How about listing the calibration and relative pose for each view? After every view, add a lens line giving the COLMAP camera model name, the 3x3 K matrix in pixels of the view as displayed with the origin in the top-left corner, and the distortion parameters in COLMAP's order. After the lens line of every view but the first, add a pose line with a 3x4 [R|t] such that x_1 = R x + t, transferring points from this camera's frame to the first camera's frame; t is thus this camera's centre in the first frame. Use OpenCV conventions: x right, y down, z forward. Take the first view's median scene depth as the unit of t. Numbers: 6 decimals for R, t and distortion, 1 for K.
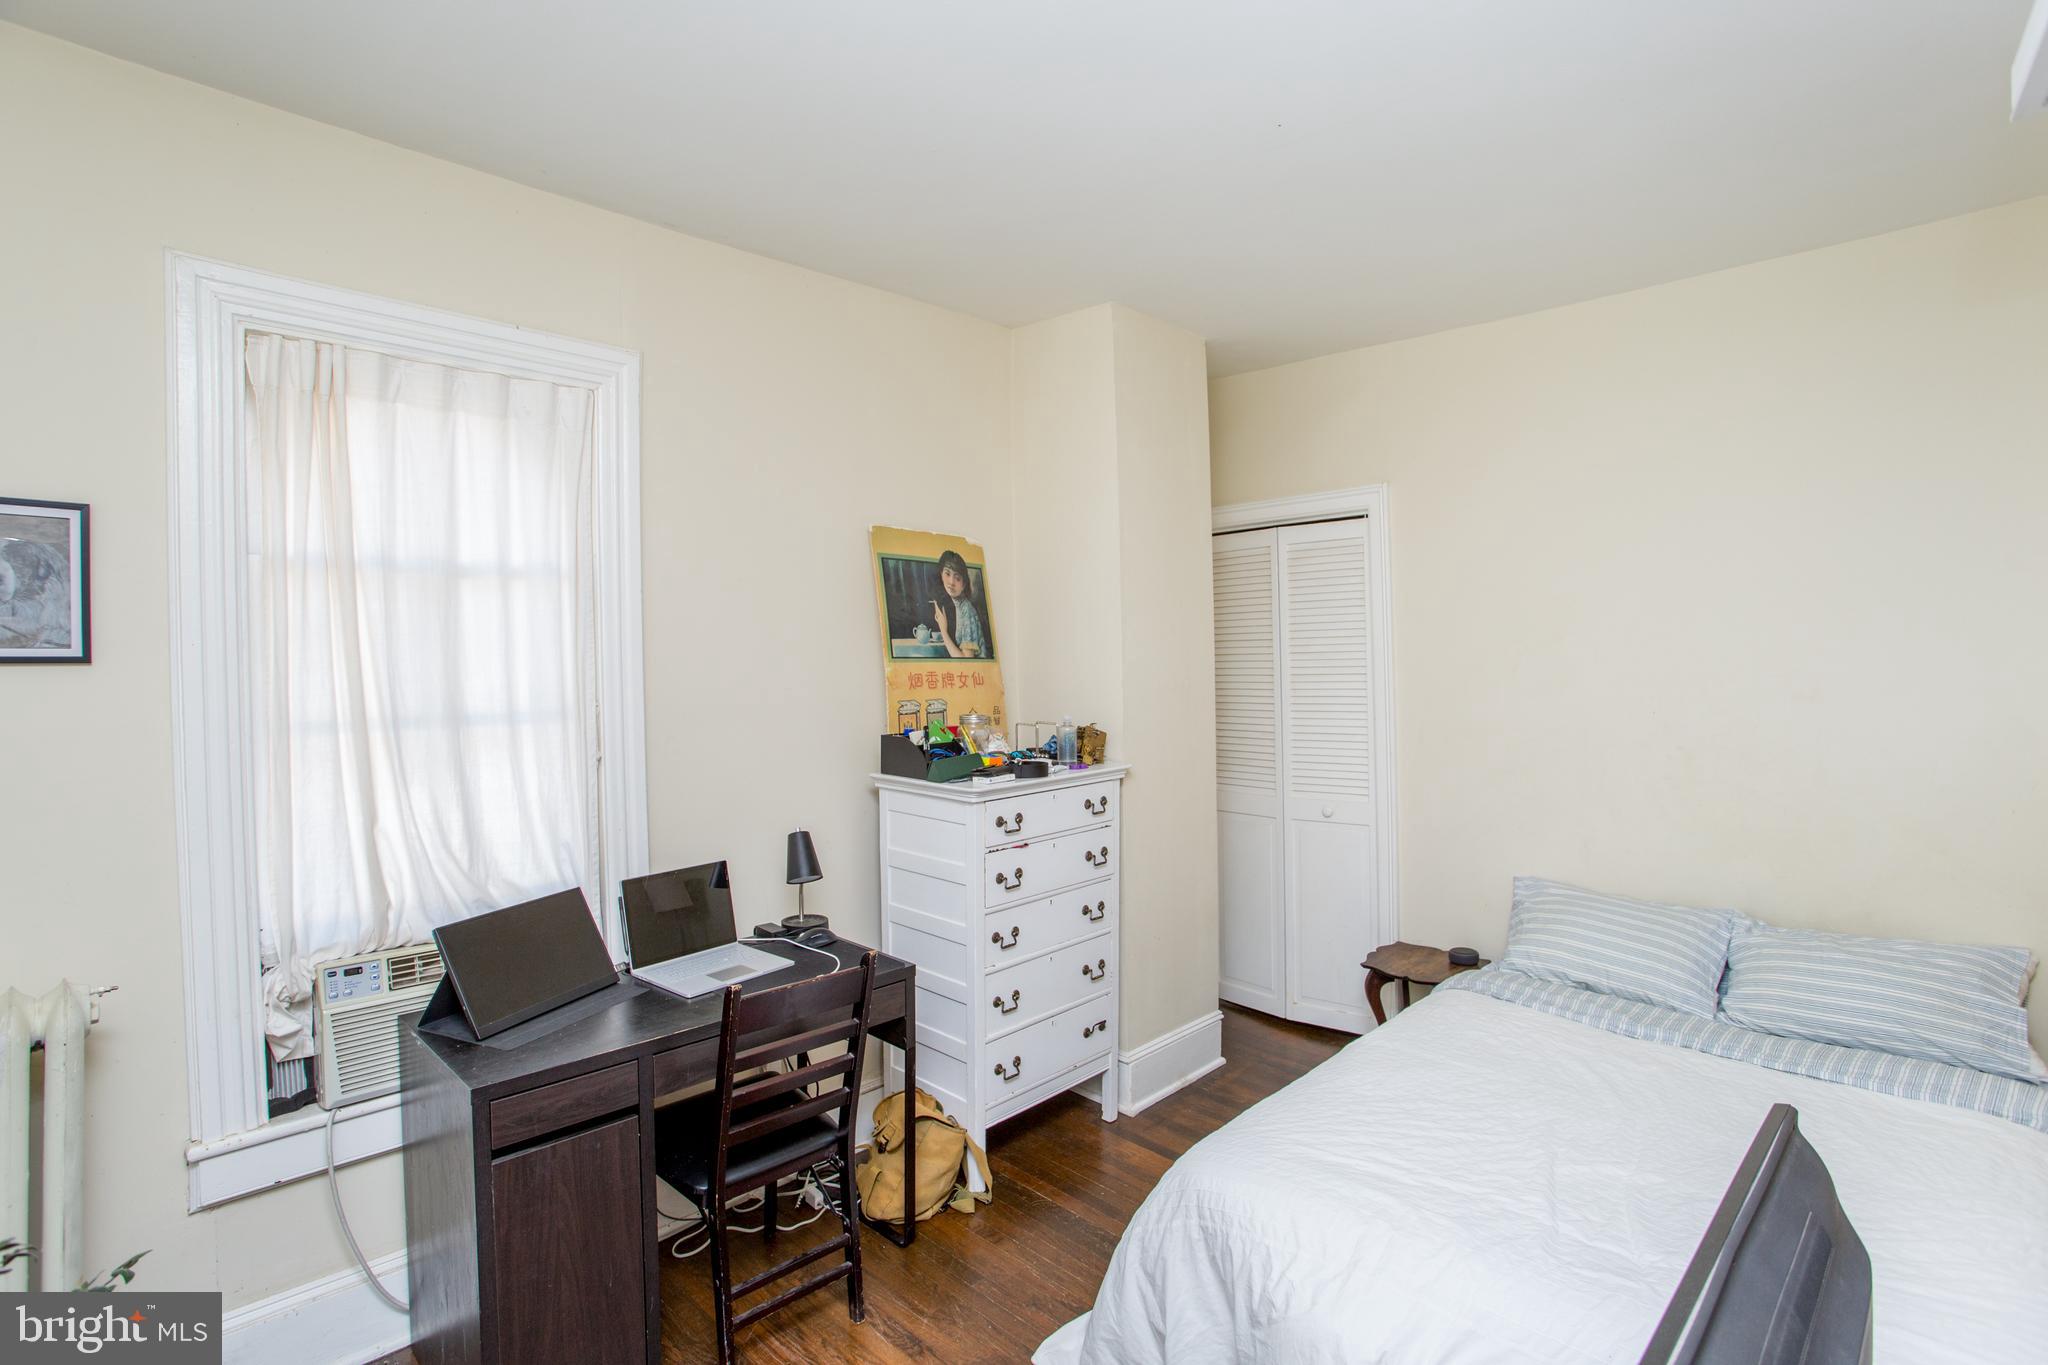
lens RADIAL K [[988.0, 0, 1016.4], [0, 988.0, 674.3], [0, 0, 1]] dist [-0.077542, 0.032799]
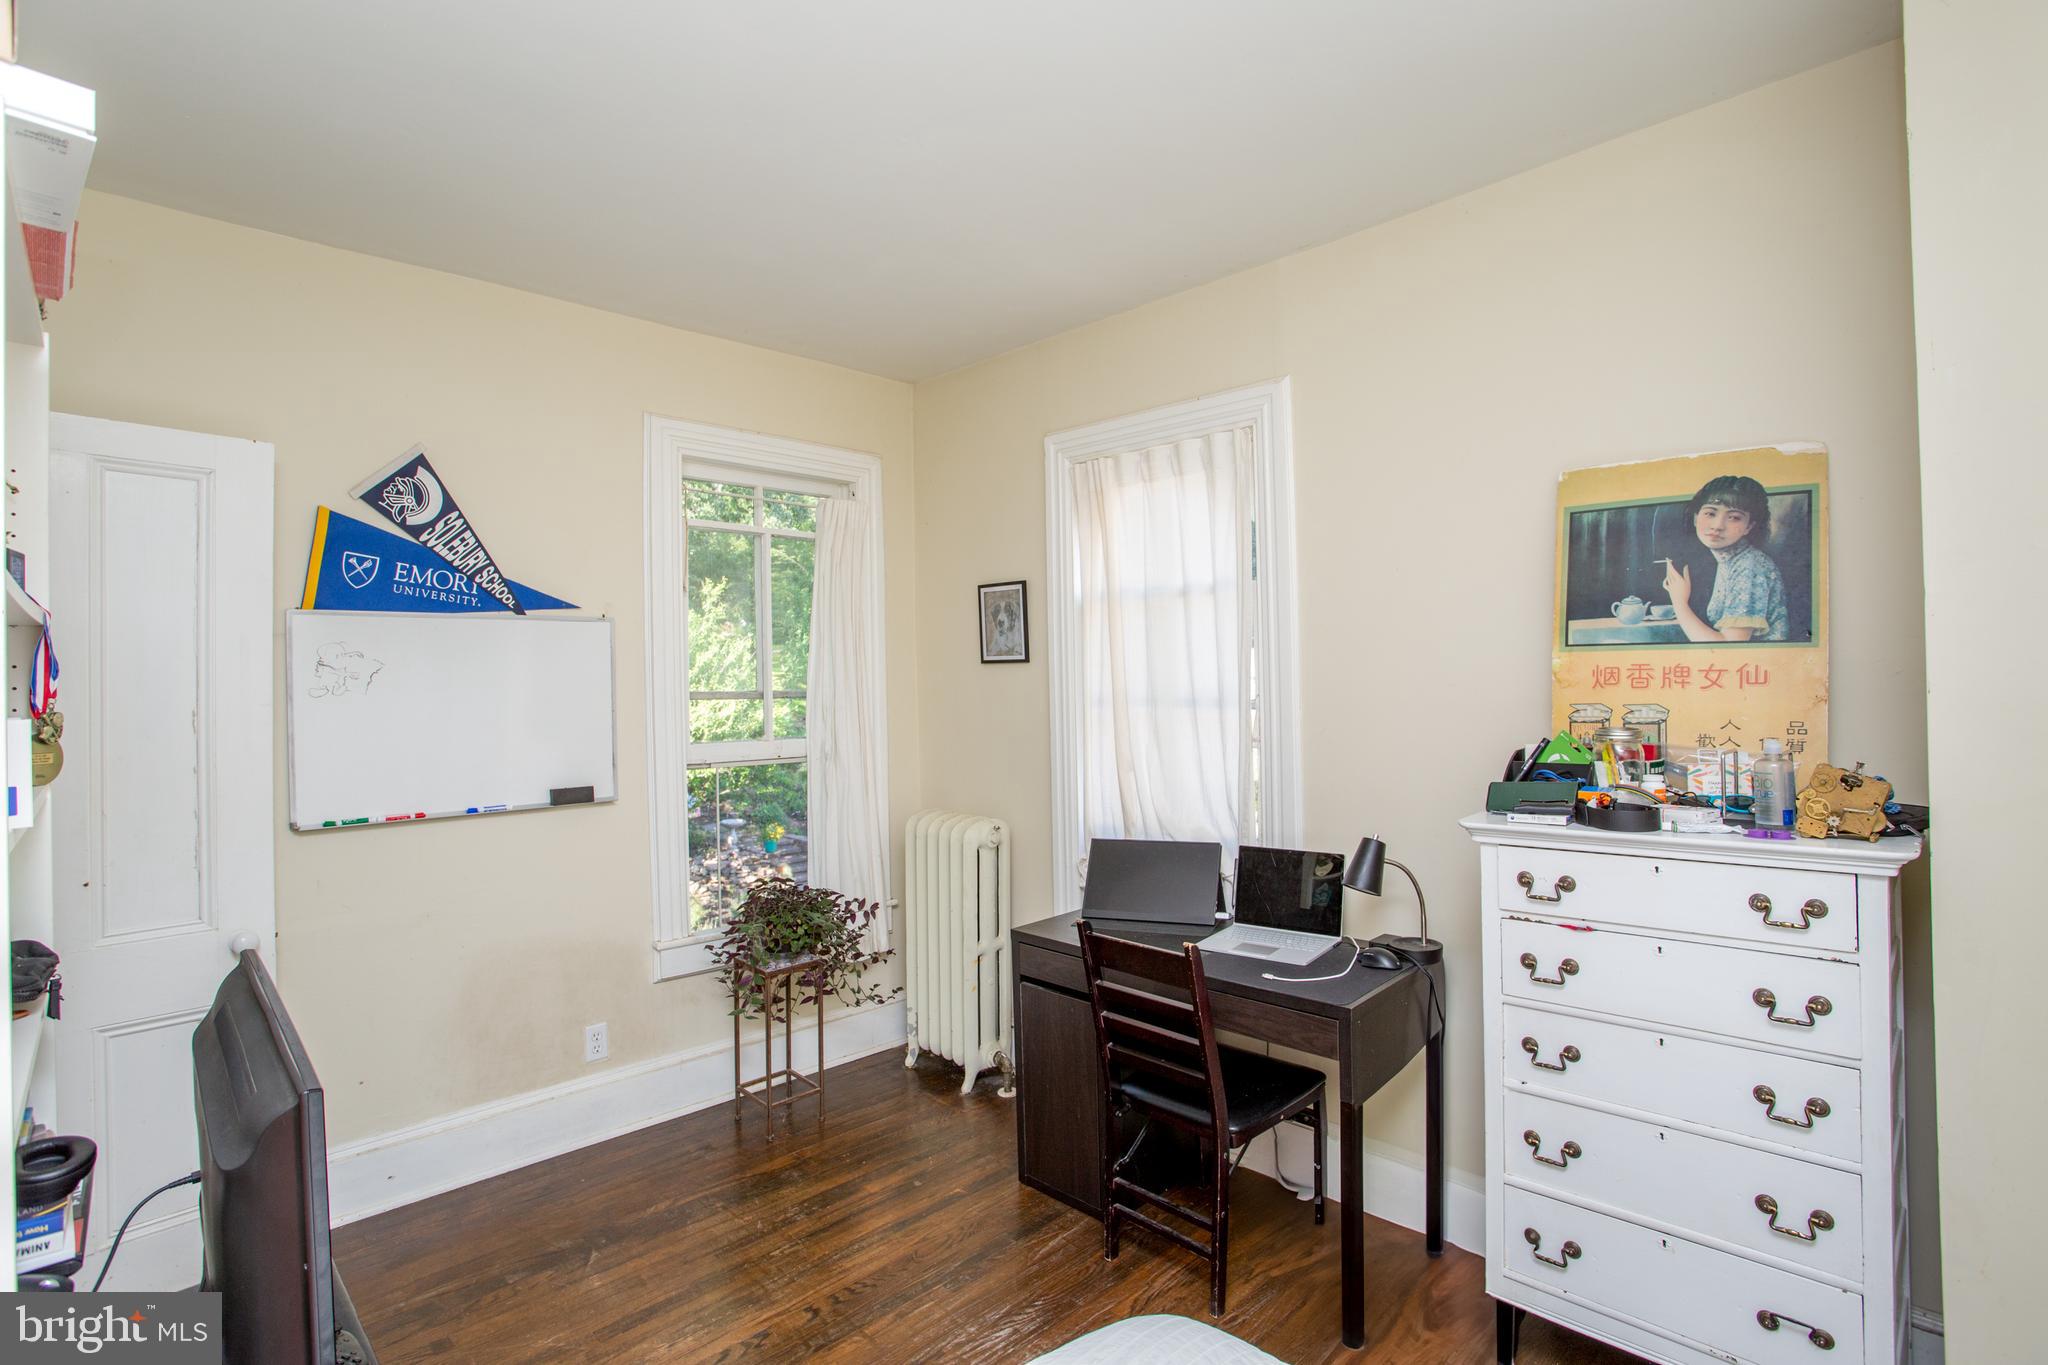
lens RADIAL K [[988.0, 0, 1016.4], [0, 988.0, 674.3], [0, 0, 1]] dist [-0.077542, 0.032799]
pose [[-0.007754, 0.005864, -0.999953, 0.594847], [0.001171, 0.999982, 0.005855, -0.000025], [0.999969, -0.001125, -0.007761, 0.574575]]
